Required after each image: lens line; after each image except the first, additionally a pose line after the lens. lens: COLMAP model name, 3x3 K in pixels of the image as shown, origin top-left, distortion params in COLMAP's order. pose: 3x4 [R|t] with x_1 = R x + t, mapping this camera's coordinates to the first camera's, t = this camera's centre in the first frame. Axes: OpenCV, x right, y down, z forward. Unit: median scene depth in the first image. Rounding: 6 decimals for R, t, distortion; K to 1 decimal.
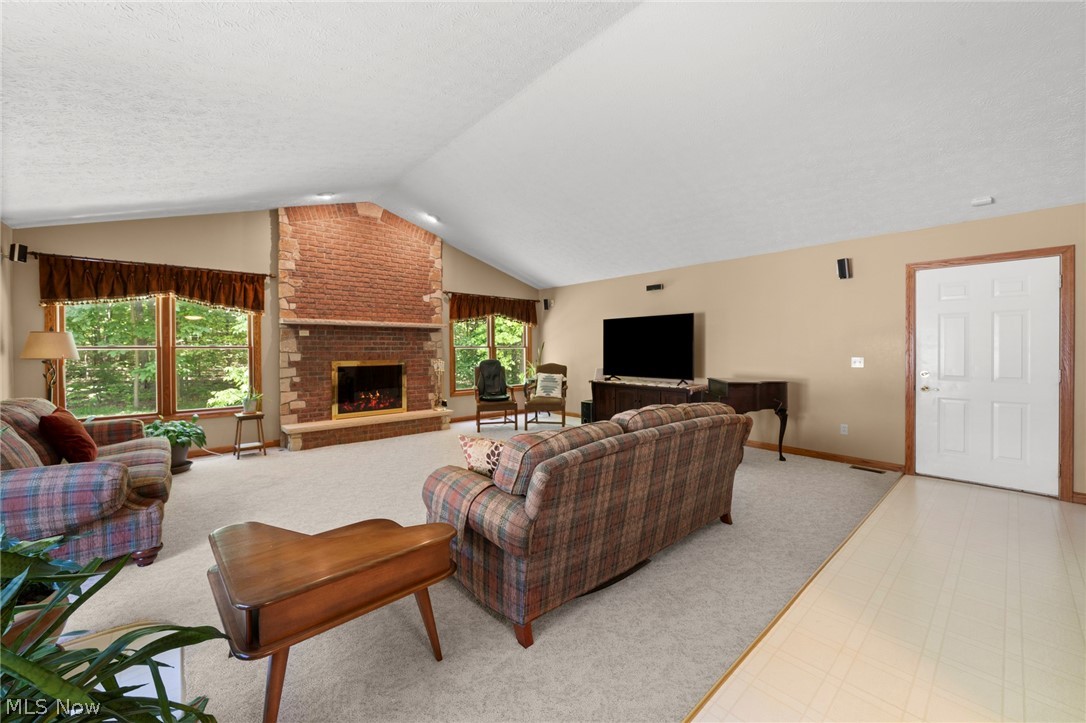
lens RADIAL K [[416.5, 0, 544.5], [0, 416.5, 354.2], [0, 0, 1]] dist [0.000713, 0.000055]
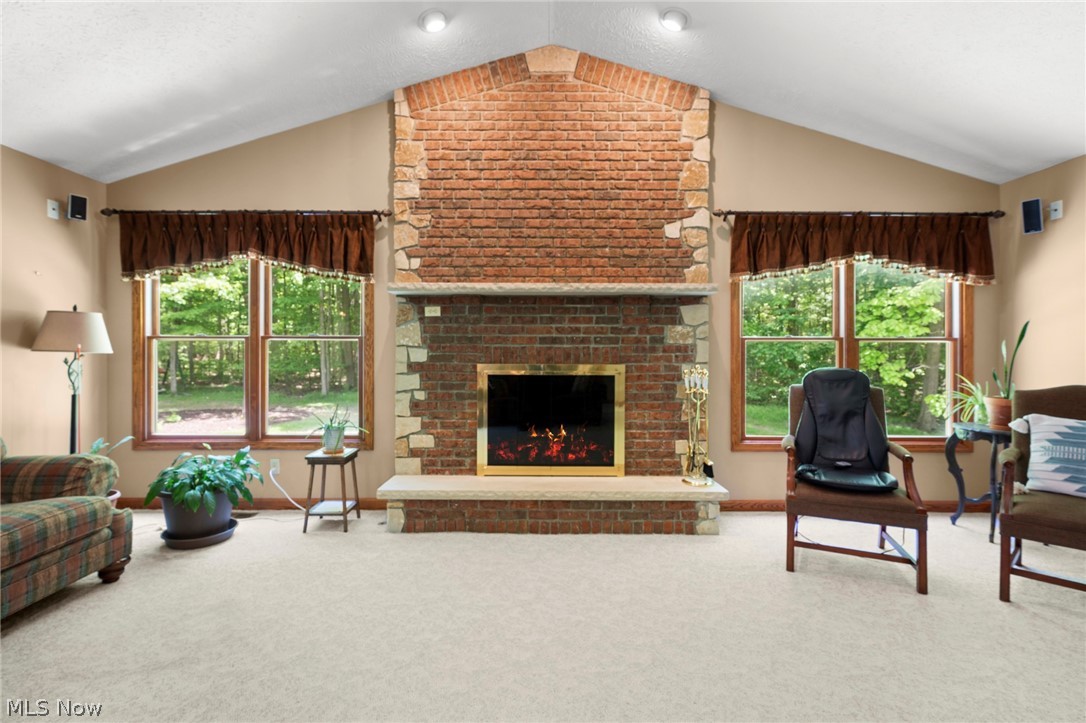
lens RADIAL K [[474.9, 0, 545.6], [0, 474.9, 352.7], [0, 0, 1]] dist [0.003670, -0.000309]
pose [[0.747157, 0.008056, -0.664599, -0.045640], [-0.014324, 0.999889, -0.003983, 0.003723], [0.664493, 0.012496, 0.747190, 0.570008]]
